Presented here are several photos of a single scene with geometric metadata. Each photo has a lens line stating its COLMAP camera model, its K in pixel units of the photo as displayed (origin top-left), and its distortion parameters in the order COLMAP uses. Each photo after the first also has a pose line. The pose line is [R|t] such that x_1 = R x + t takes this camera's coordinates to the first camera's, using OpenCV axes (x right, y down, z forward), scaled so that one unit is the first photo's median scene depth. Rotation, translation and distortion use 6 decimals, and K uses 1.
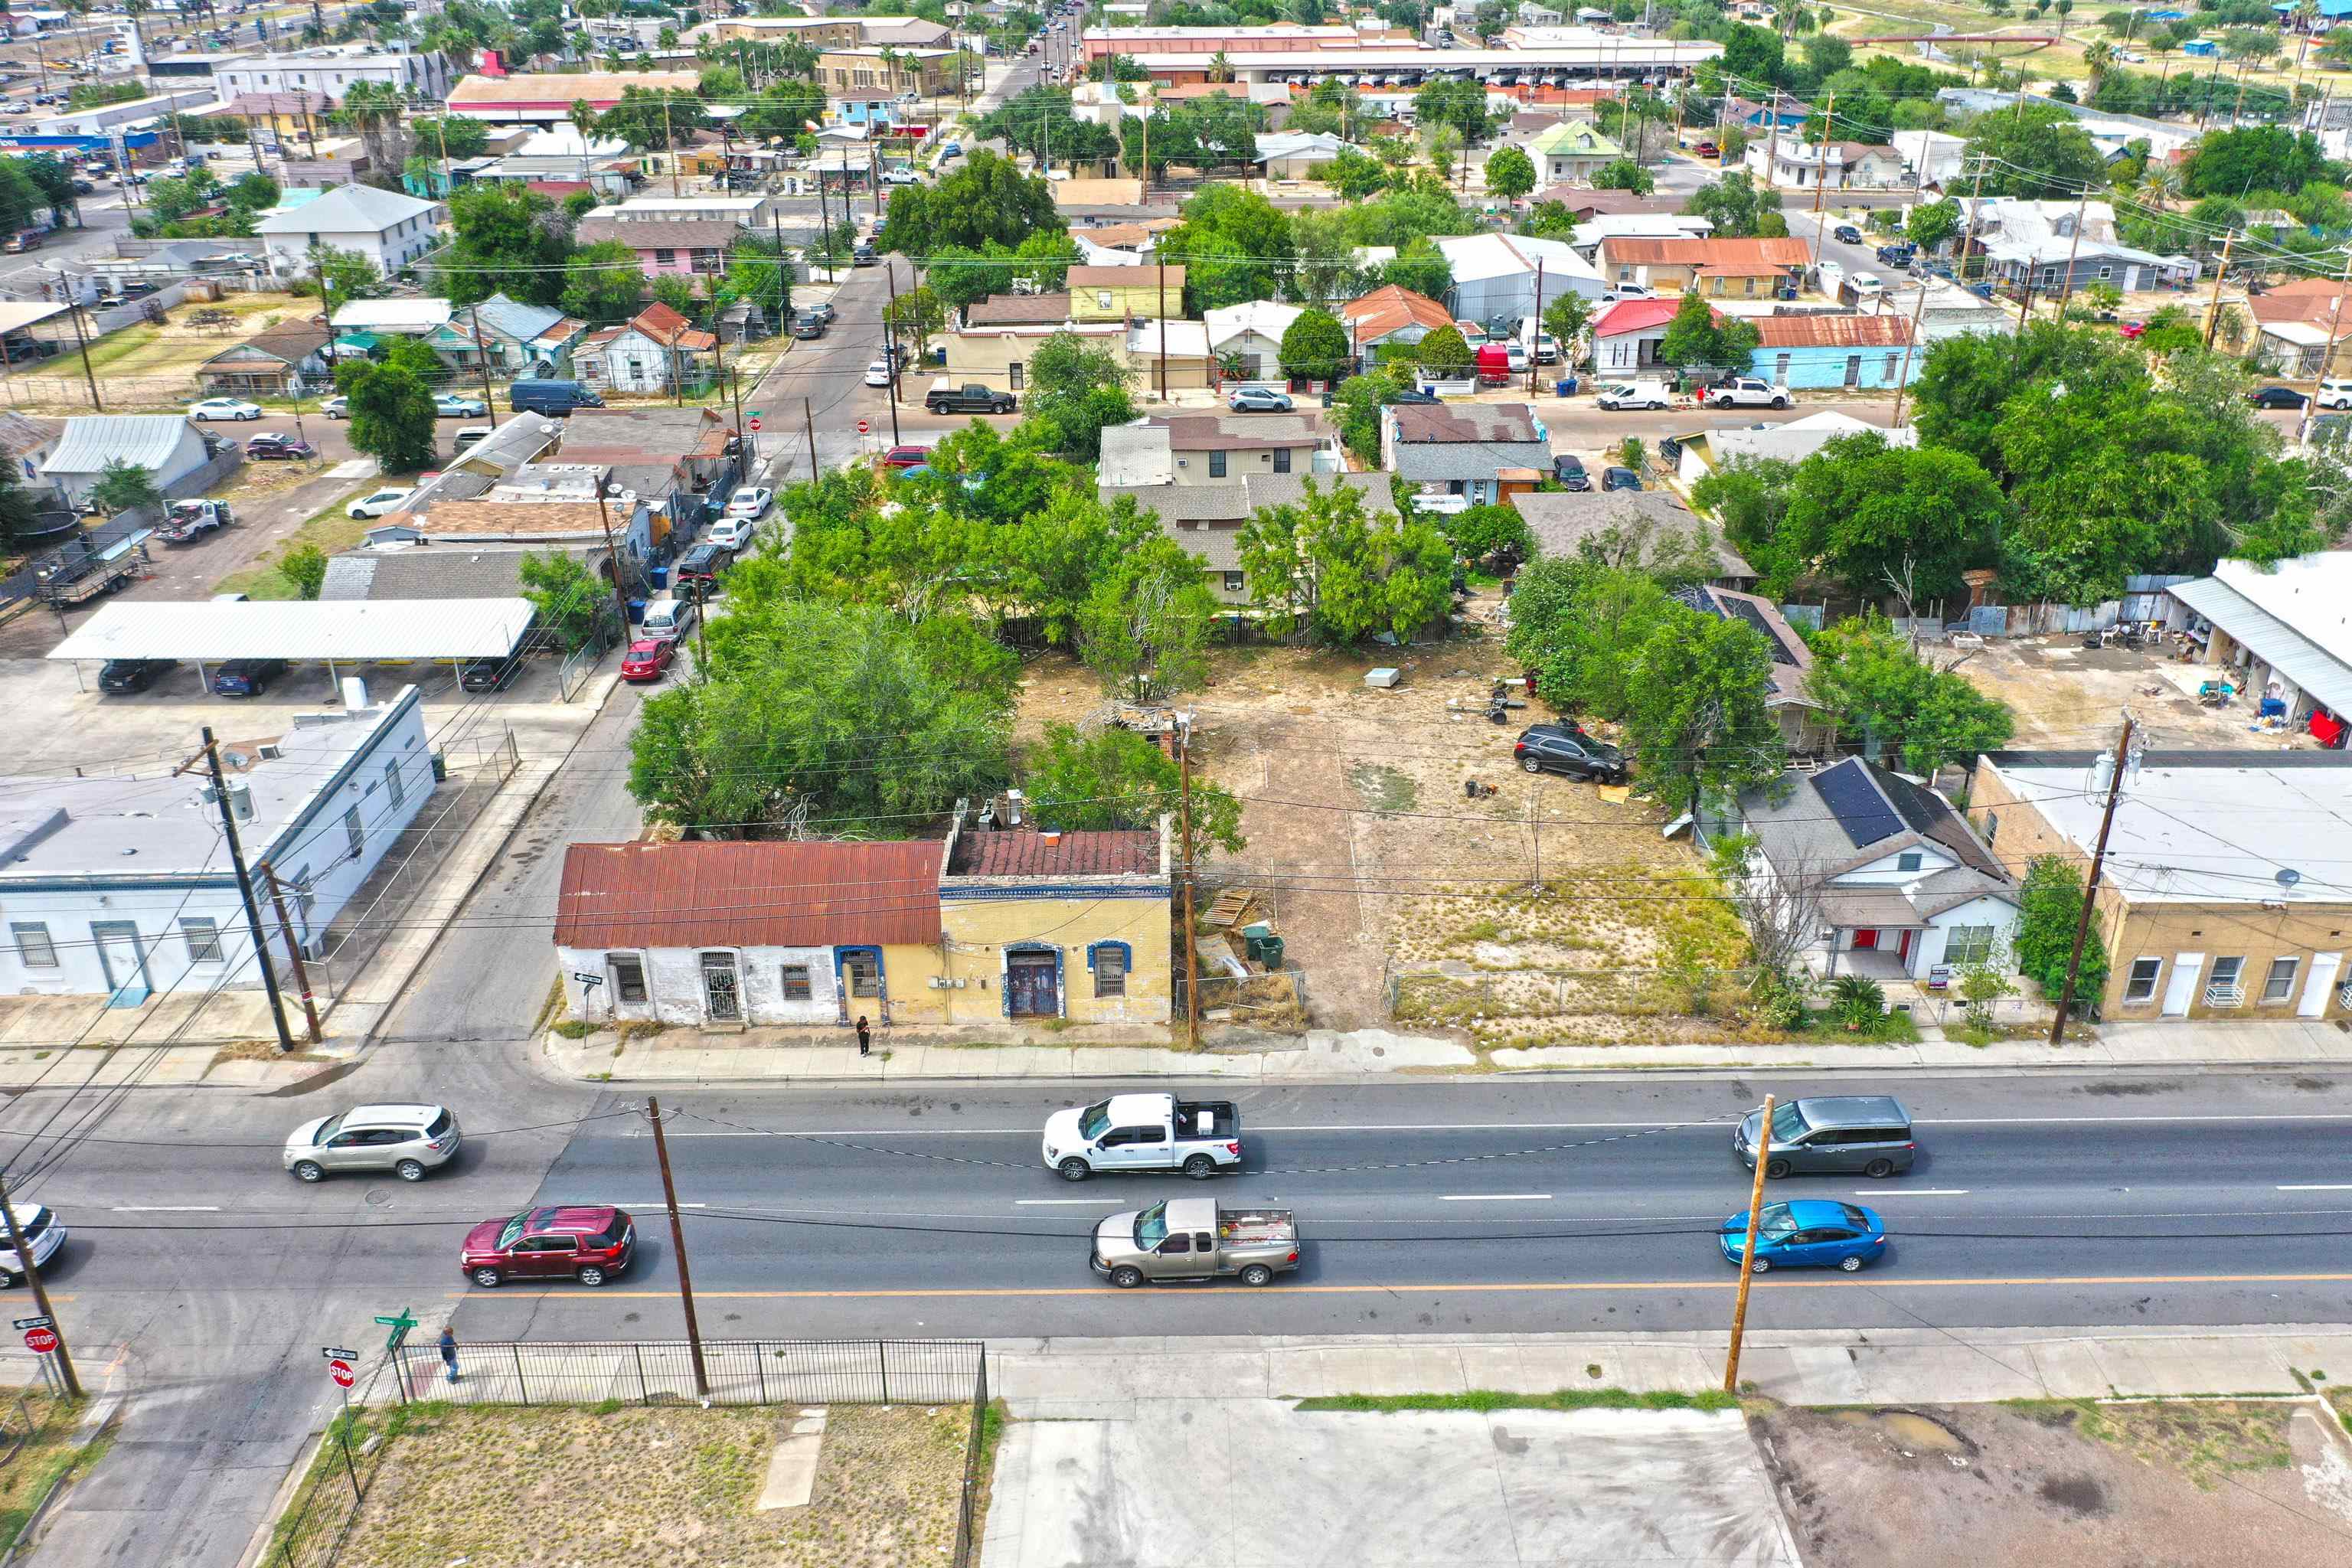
lens RADIAL K [[1844.9, 0, 1166.8], [0, 1844.9, 781.6], [0, 0, 1]] dist [-0.005444, -0.000668]
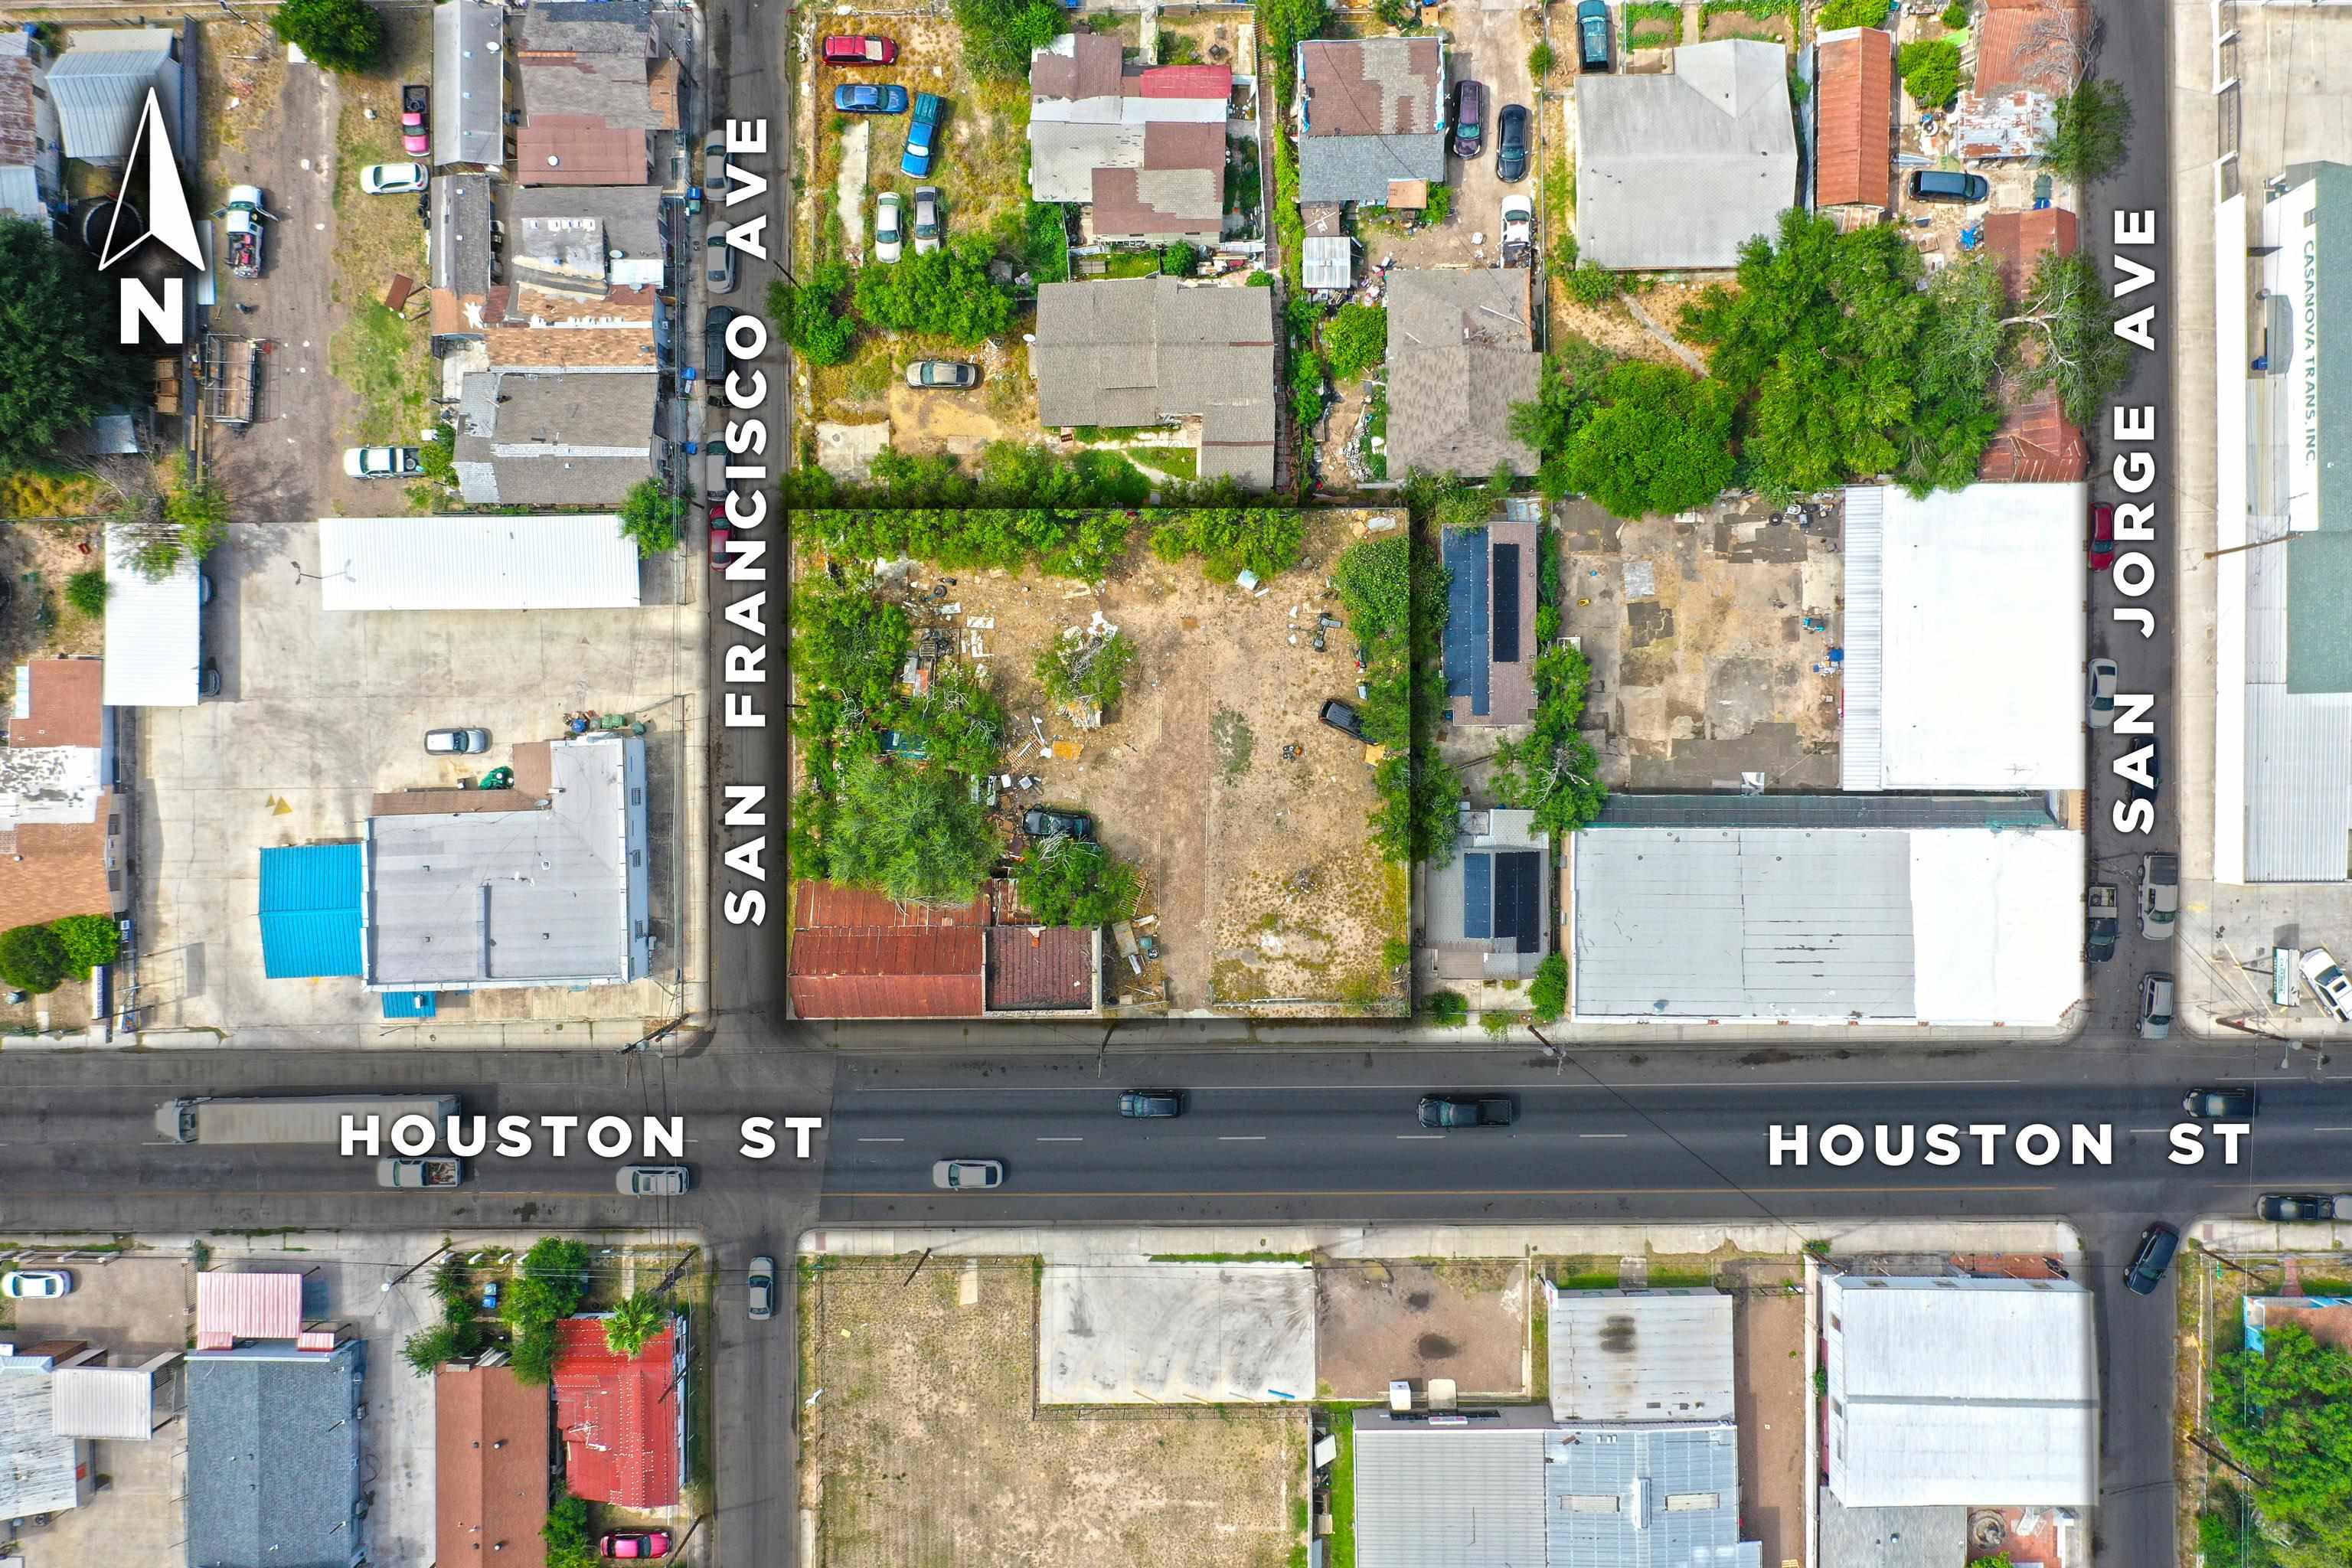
lens RADIAL K [[1844.9, 0, 1166.8], [0, 1844.9, 781.6], [0, 0, 1]] dist [-0.005444, -0.000668]
pose [[0.999844, -0.005781, -0.016696, 0.096851], [0.017552, 0.433594, 0.900937, -1.607244], [0.002031, -0.901090, 0.433628, 0.305768]]
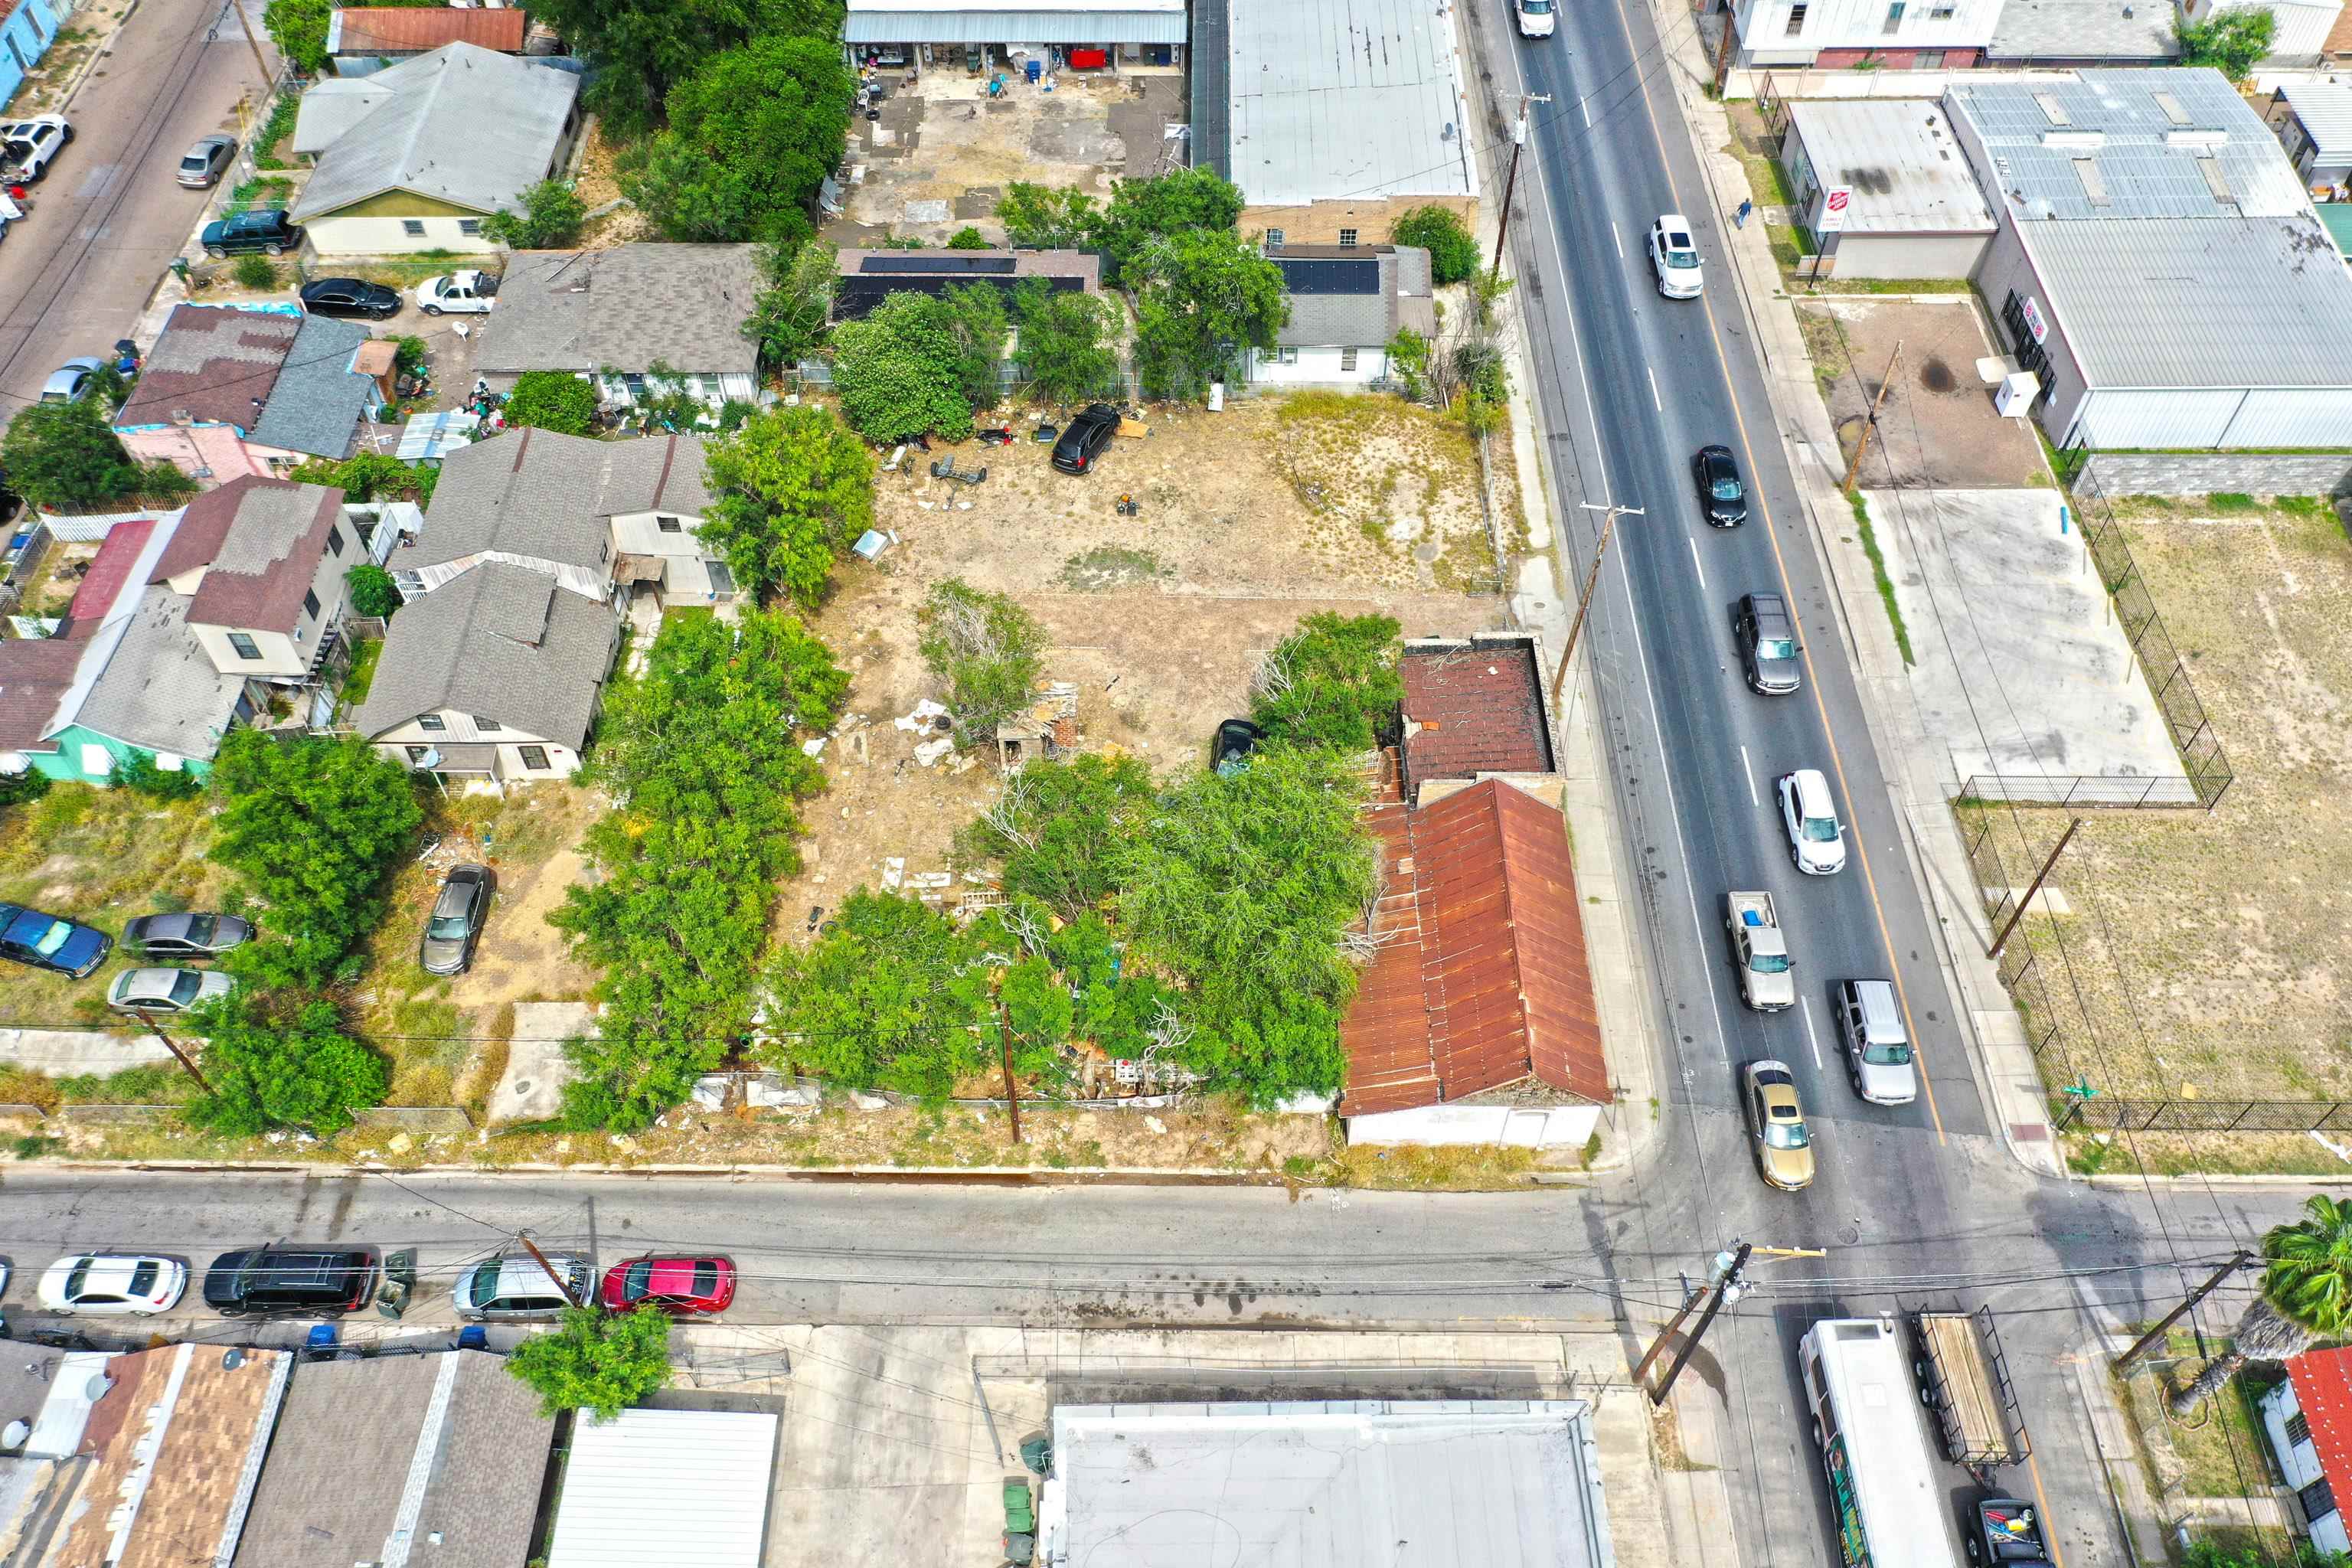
lens RADIAL K [[1844.9, 0, 1166.8], [0, 1844.9, 781.6], [0, 0, 1]] dist [-0.005444, -0.000668]
pose [[0.007619, -0.781195, 0.624240, -0.737095], [0.445768, 0.561454, 0.697181, -0.749031], [-0.895116, 0.272954, 0.352510, 0.699067]]
